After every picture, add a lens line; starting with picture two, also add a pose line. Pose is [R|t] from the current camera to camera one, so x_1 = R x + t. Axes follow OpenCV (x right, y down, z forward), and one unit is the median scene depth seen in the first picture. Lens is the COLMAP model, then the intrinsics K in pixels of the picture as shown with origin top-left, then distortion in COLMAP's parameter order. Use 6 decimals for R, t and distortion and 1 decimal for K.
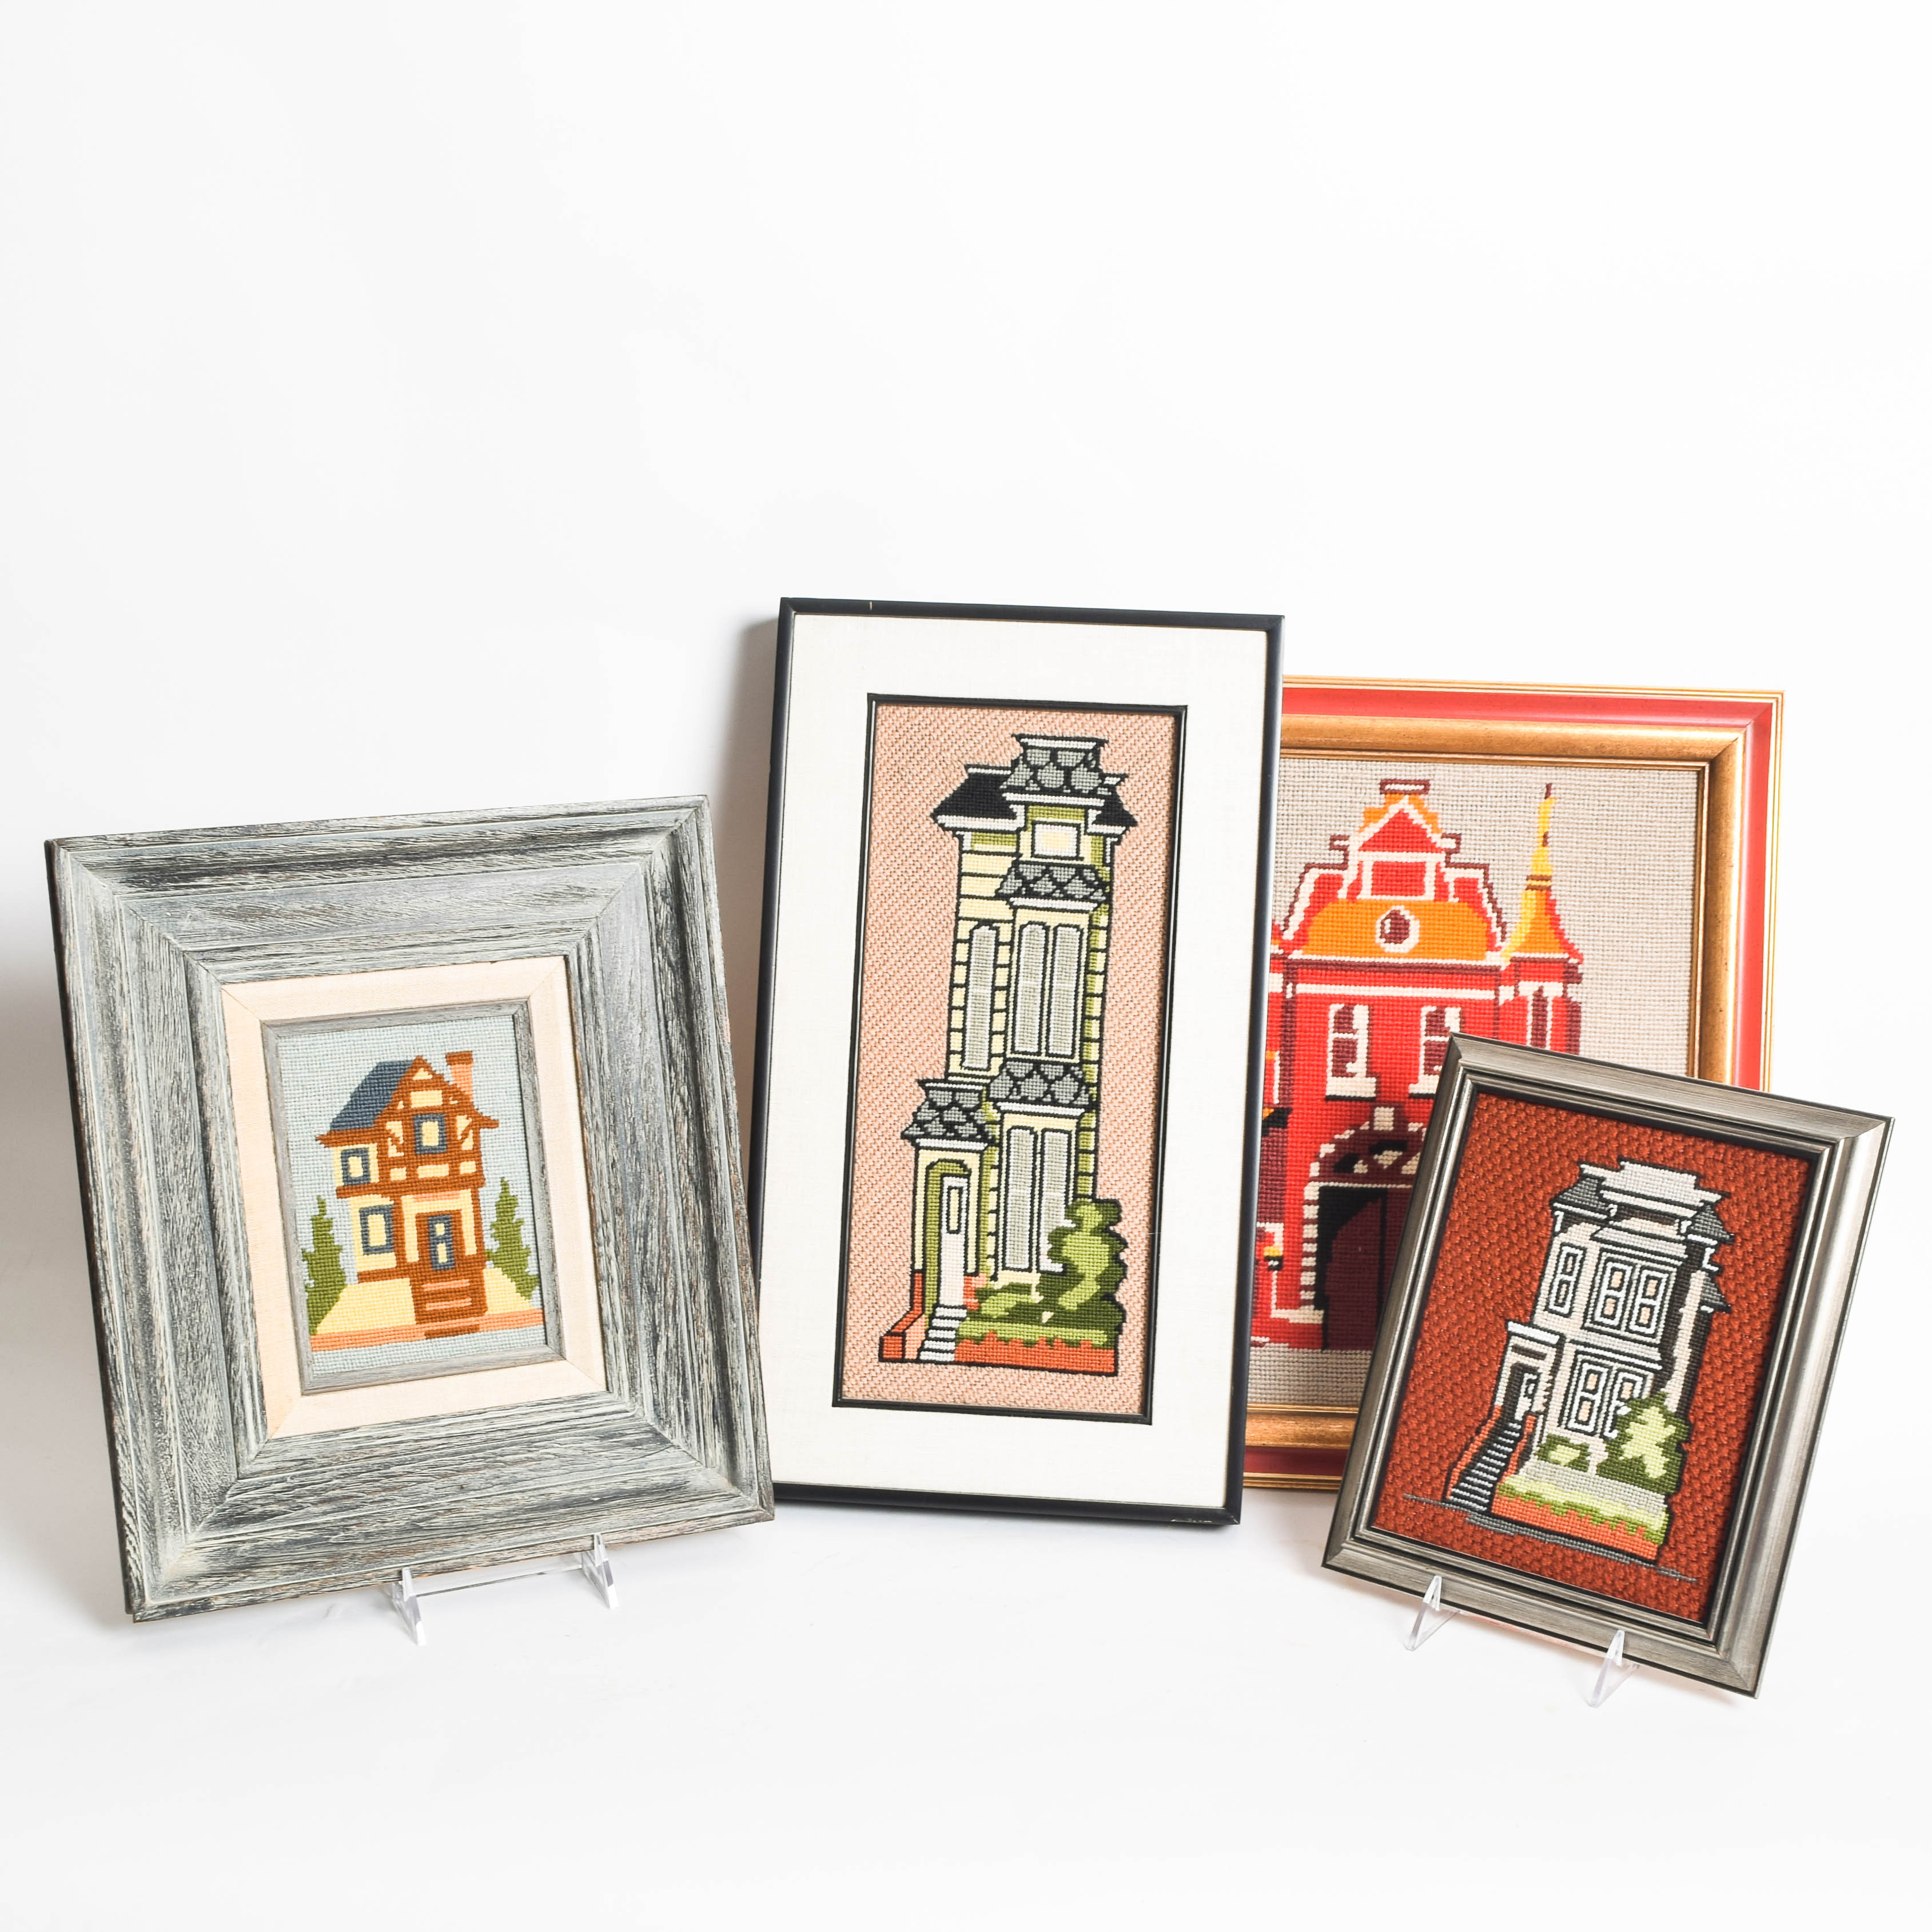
lens RADIAL K [[2974.9, 0, 984.7], [0, 2974.9, 1071.3], [0, 0, 1]] dist [-0.031456, 0.000000]
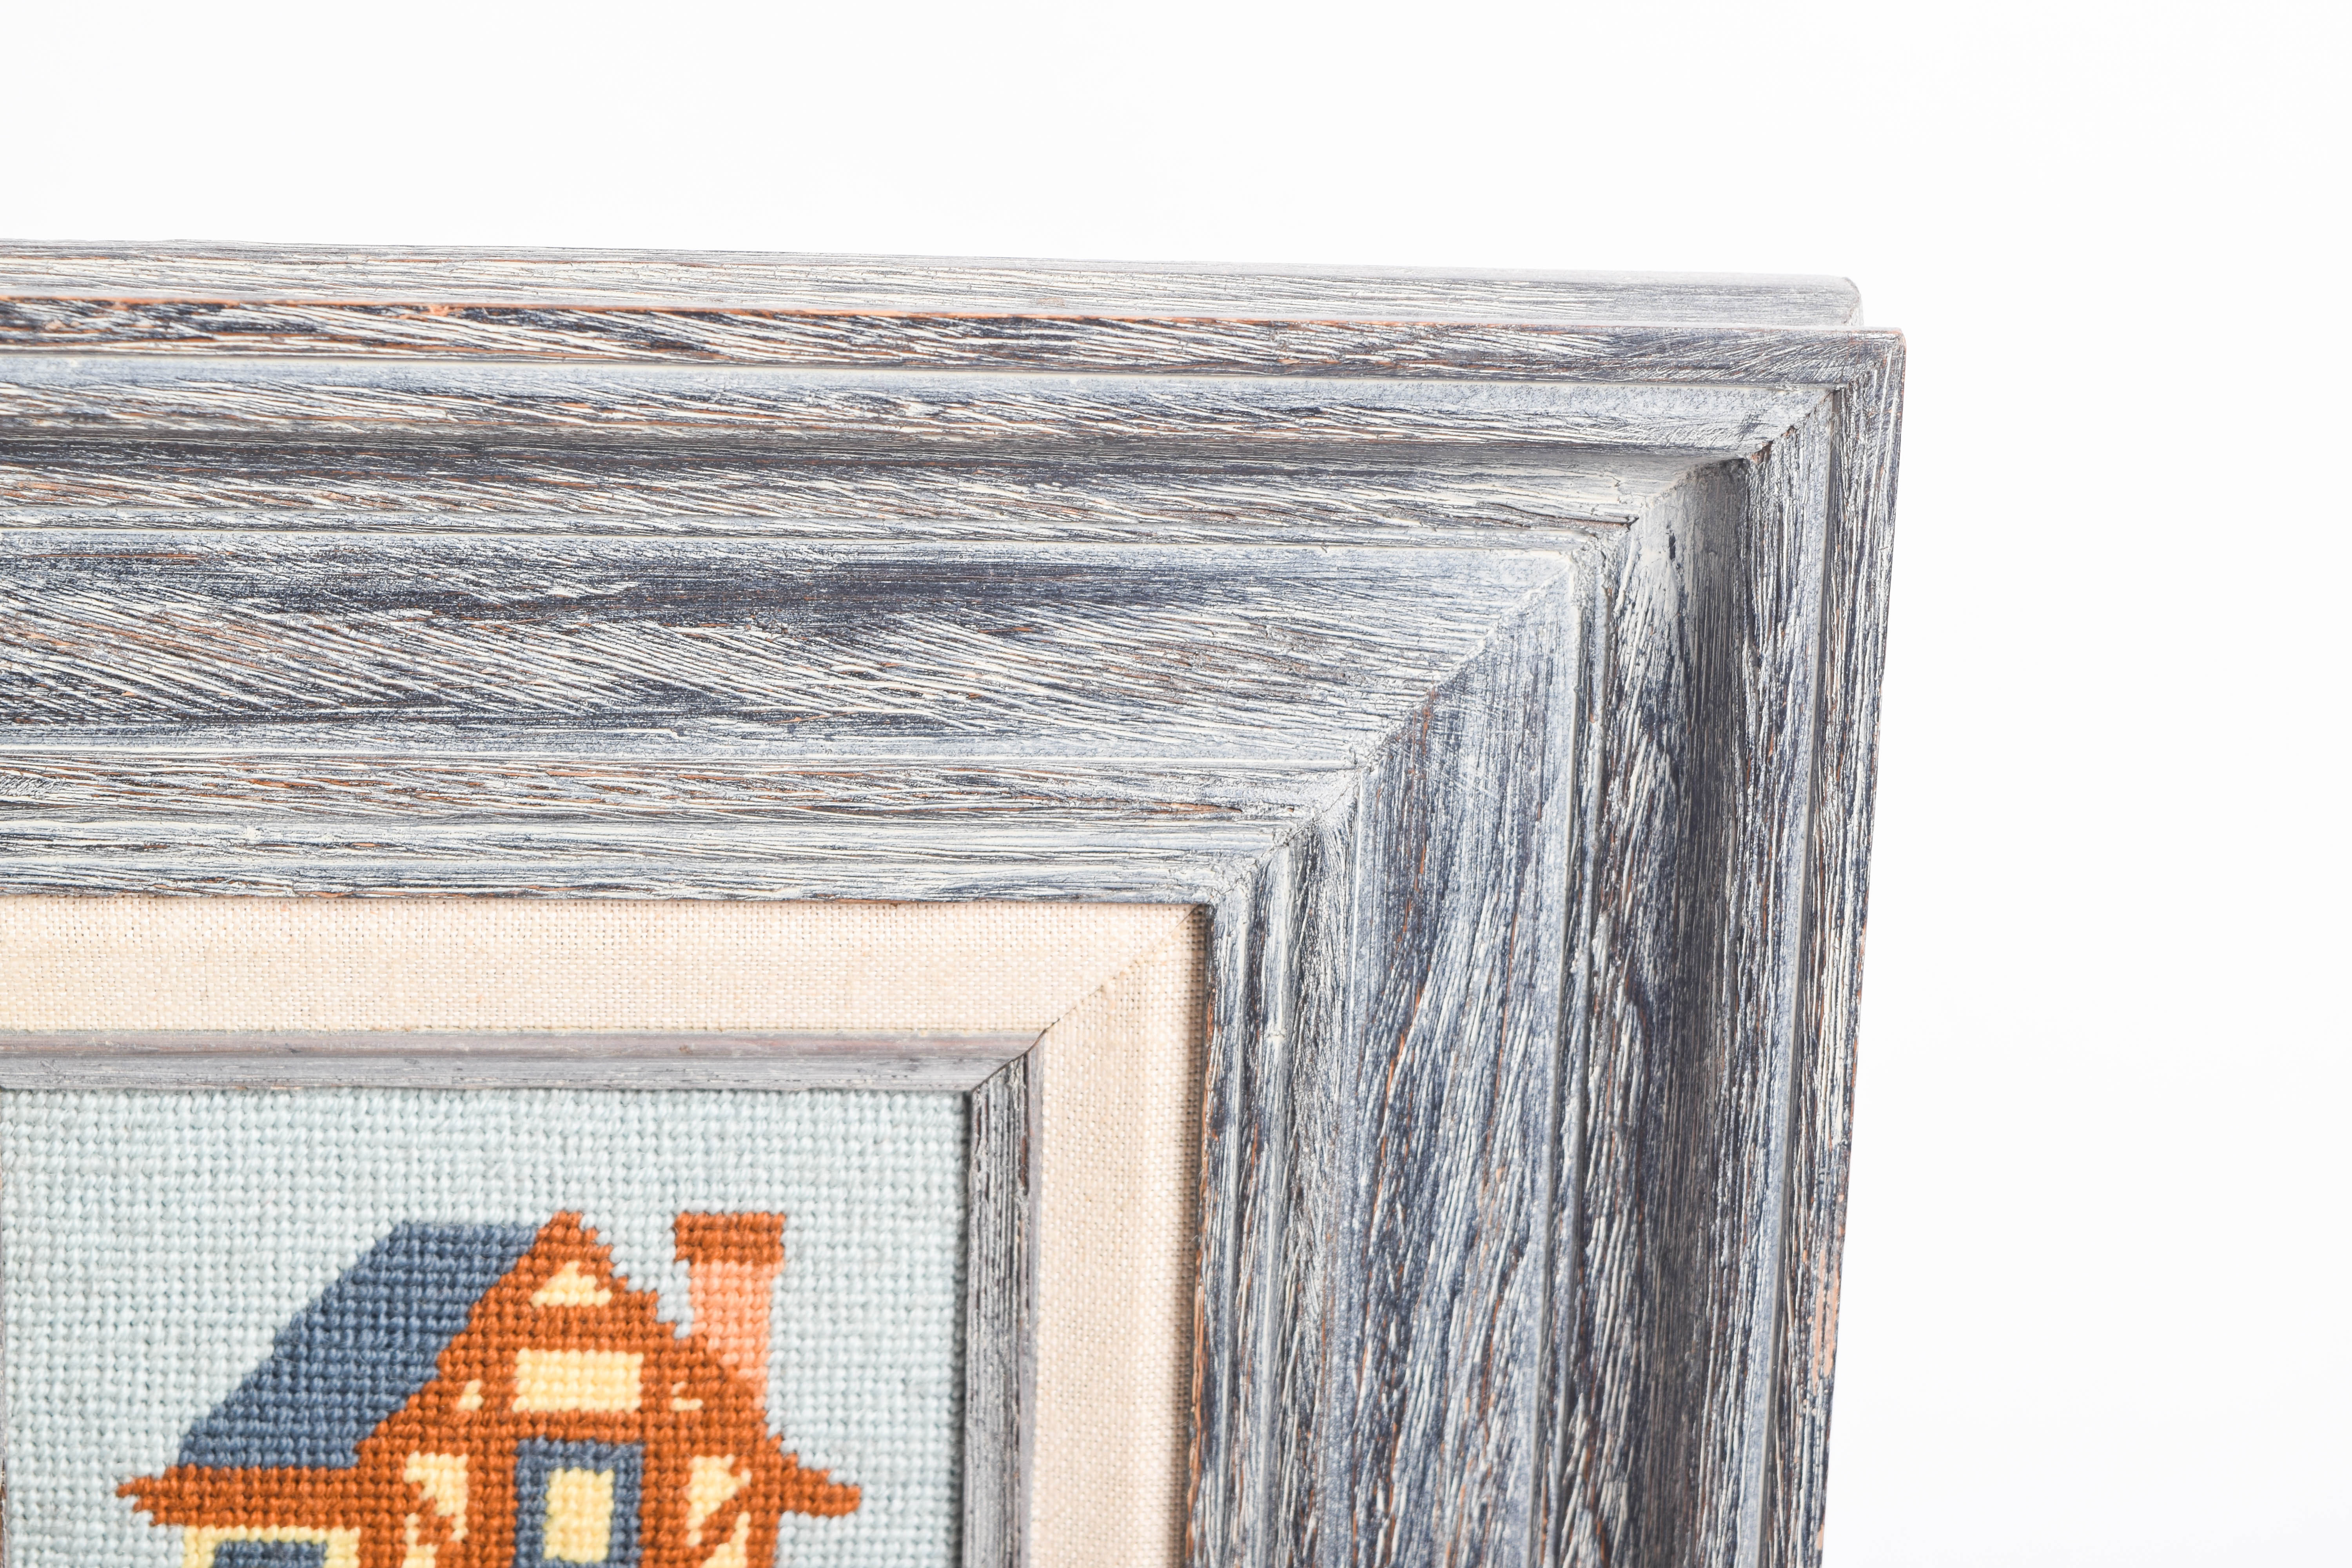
lens RADIAL K [[5325.6, 0, 1168.8], [0, 5325.6, 789.6], [0, 0, 1]] dist [-0.055554, 0.000000]
pose [[0.958124, 0.179795, -0.222874, -0.050889], [-0.131532, 0.967675, 0.215186, -0.141224], [0.254359, -0.176860, 0.950801, 0.602860]]
